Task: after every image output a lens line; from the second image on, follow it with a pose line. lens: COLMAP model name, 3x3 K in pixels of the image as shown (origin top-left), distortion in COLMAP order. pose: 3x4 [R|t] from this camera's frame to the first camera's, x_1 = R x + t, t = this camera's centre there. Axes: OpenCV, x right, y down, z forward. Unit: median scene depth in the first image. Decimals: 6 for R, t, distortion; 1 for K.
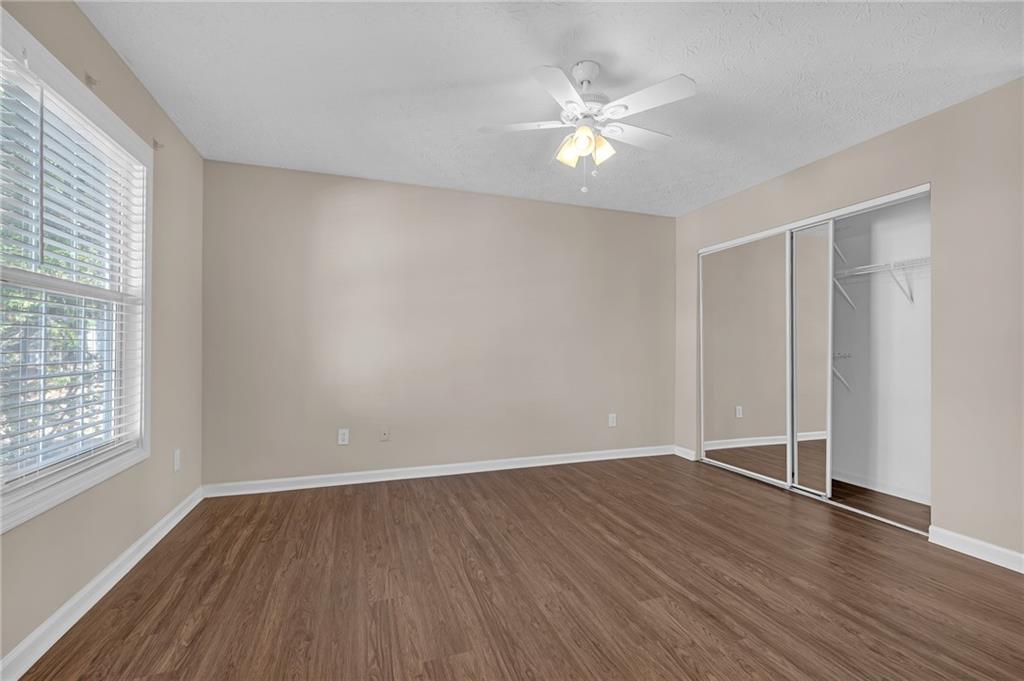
lens RADIAL K [[430.4, 0, 508.9], [0, 430.4, 348.7], [0, 0, 1]] dist [0.001955, 0.000338]
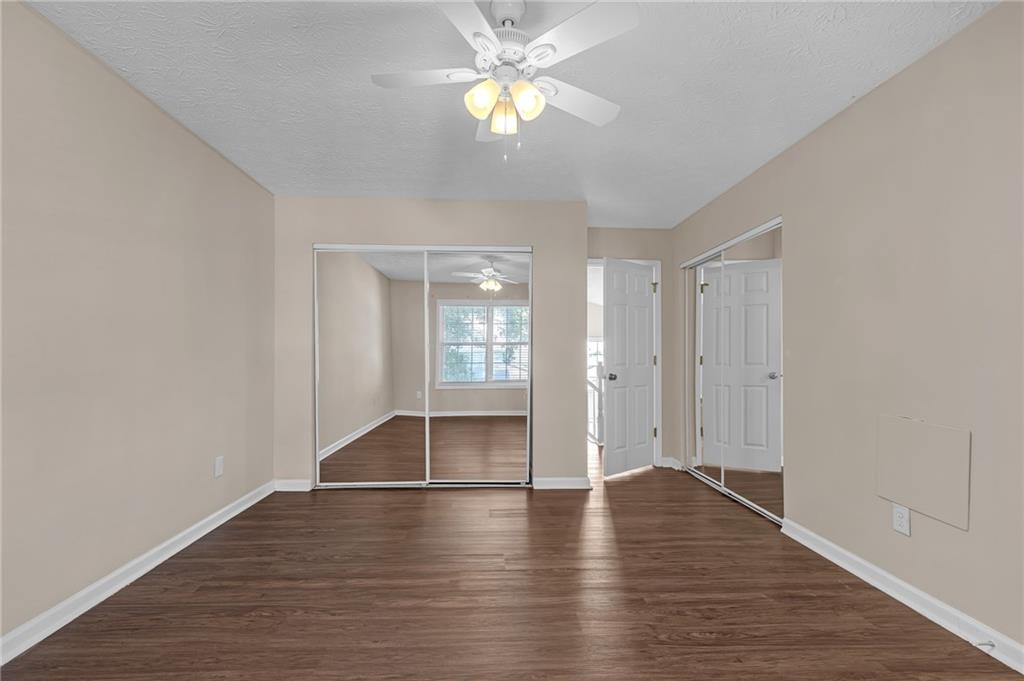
lens RADIAL K [[432.6, 0, 518.2], [0, 432.6, 360.3], [0, 0, 1]] dist [0.001398, 0.000227]
pose [[0.287650, -0.011953, 0.957661, -0.534100], [-0.006353, 0.999876, 0.014388, -0.023961], [-0.957715, -0.010223, 0.287539, 0.708867]]
